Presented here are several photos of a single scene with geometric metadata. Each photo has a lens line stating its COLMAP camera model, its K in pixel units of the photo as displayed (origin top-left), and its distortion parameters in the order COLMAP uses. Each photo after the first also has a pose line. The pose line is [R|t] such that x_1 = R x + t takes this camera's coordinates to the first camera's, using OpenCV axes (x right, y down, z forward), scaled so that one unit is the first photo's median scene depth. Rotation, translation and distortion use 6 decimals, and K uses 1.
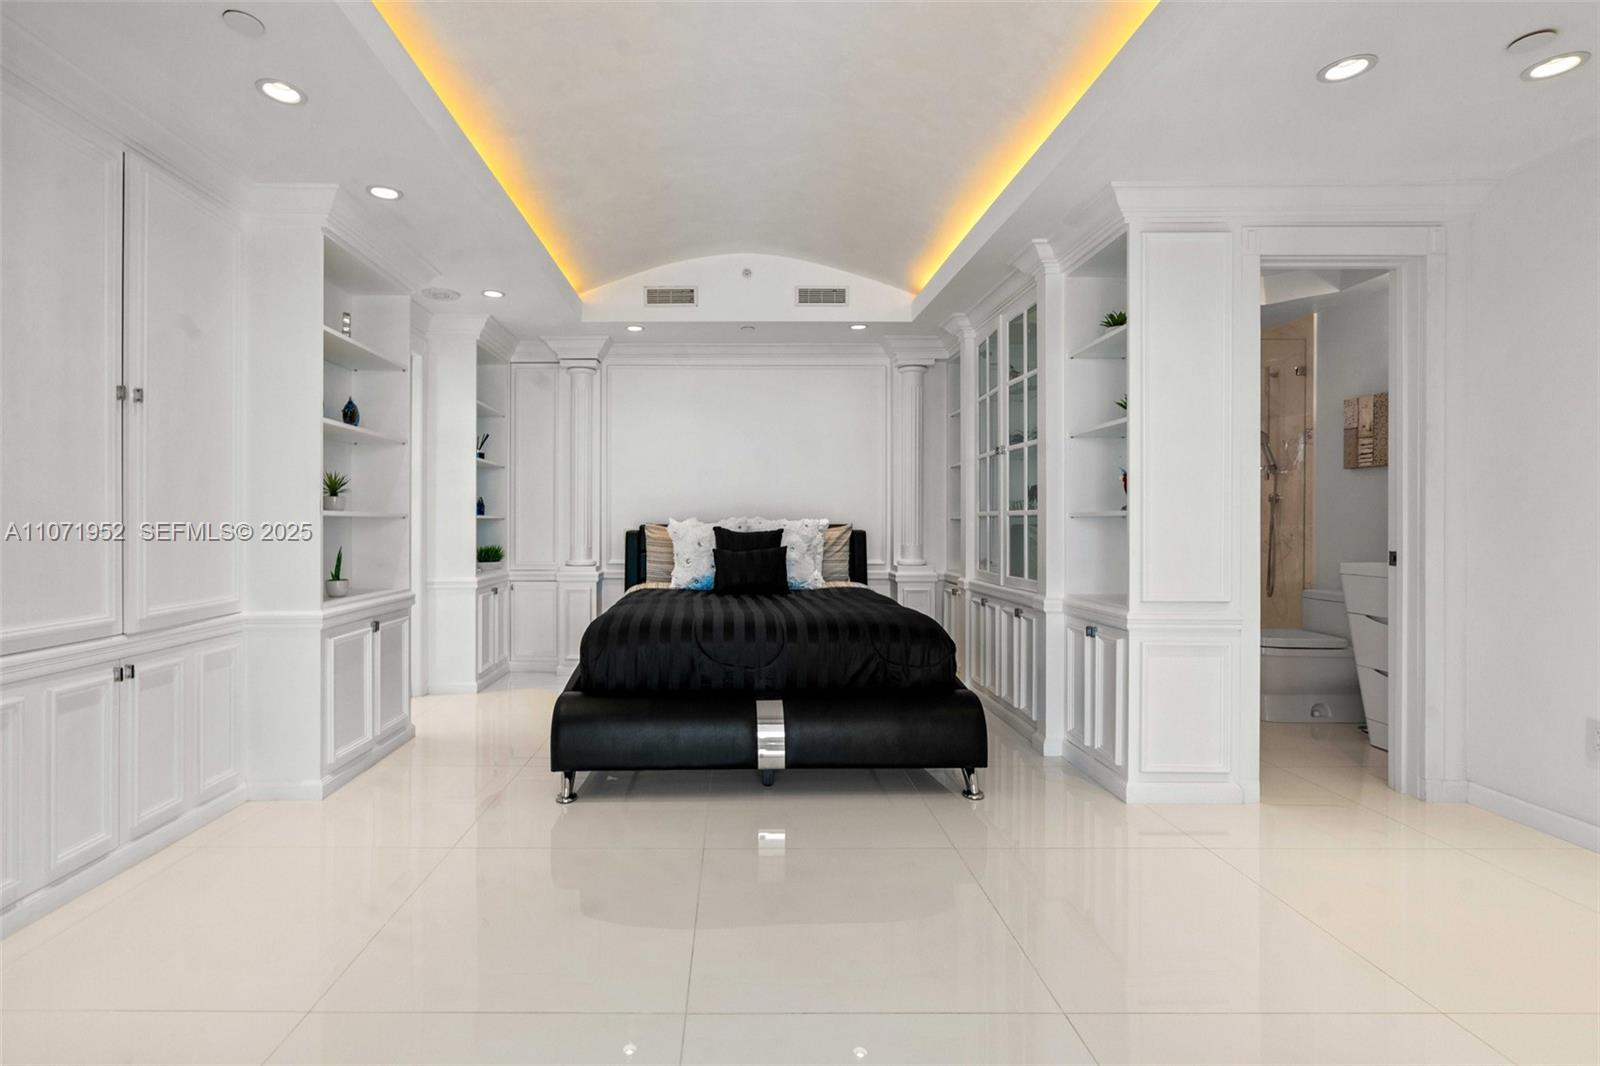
lens RADIAL K [[753.7, 0, 750.8], [0, 753.7, 526.7], [0, 0, 1]] dist [-0.004271, 0.000213]
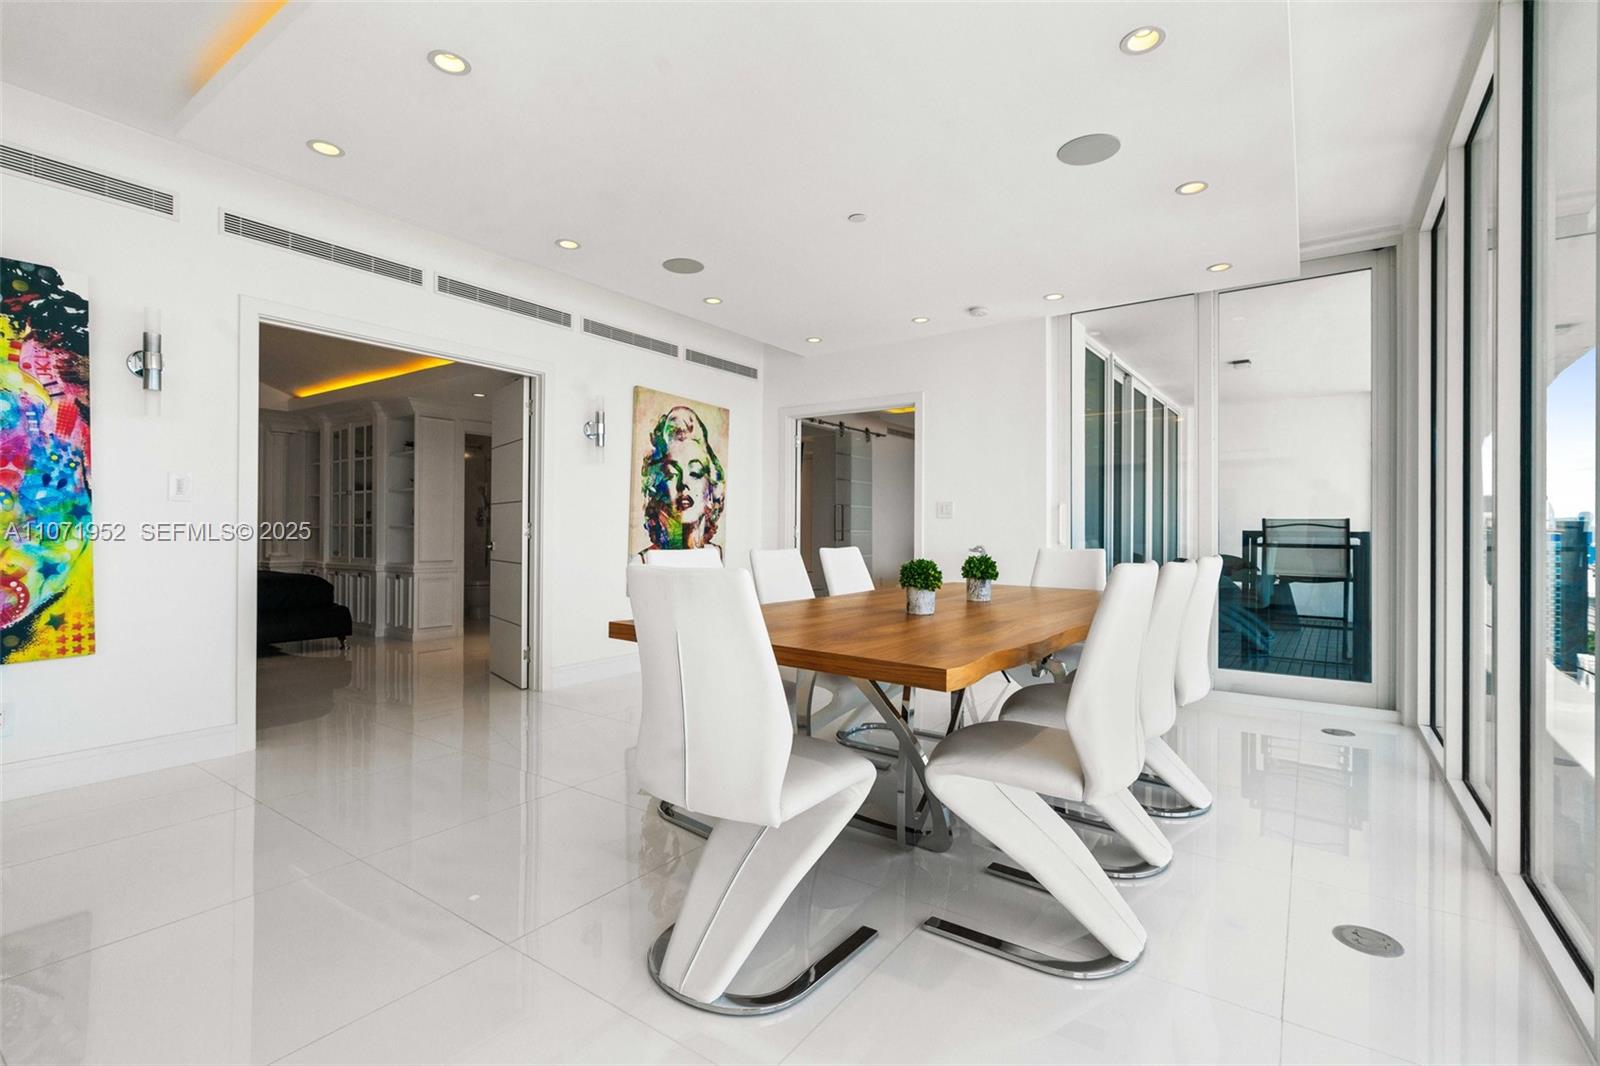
lens RADIAL K [[710.2, 0, 784.0], [0, 710.2, 536.6], [0, 0, 1]] dist [0.000061, 0.000820]
pose [[0.603494, 0.008448, 0.797323, -0.477974], [-0.000874, 0.999950, -0.009933, 0.029737], [-0.797367, 0.005298, 0.603472, -1.053197]]
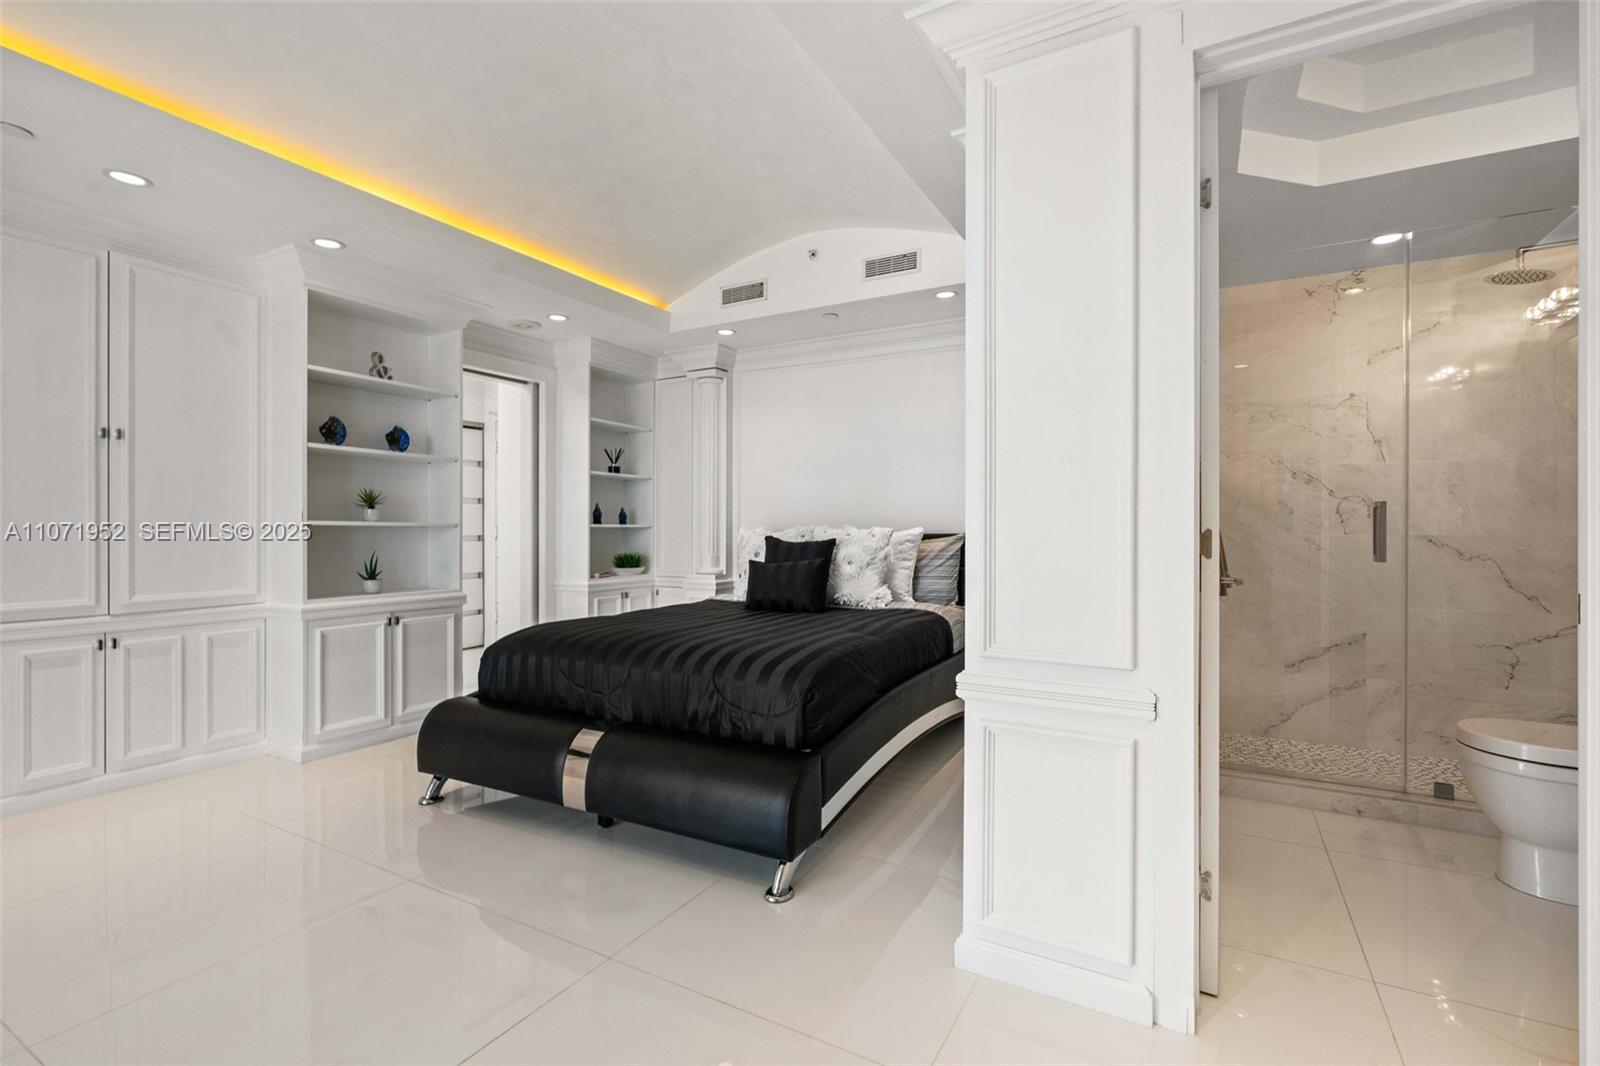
lens RADIAL K [[737.4, 0, 800.0], [0, 737.4, 533.0], [0, 0, 1]] dist [0.002294, 0.000131]
pose [[0.867653, 0.003090, -0.497160, 0.481348], [-0.004416, 0.999989, -0.001491, -0.002587], [0.497150, 0.003489, 0.867658, 0.261774]]
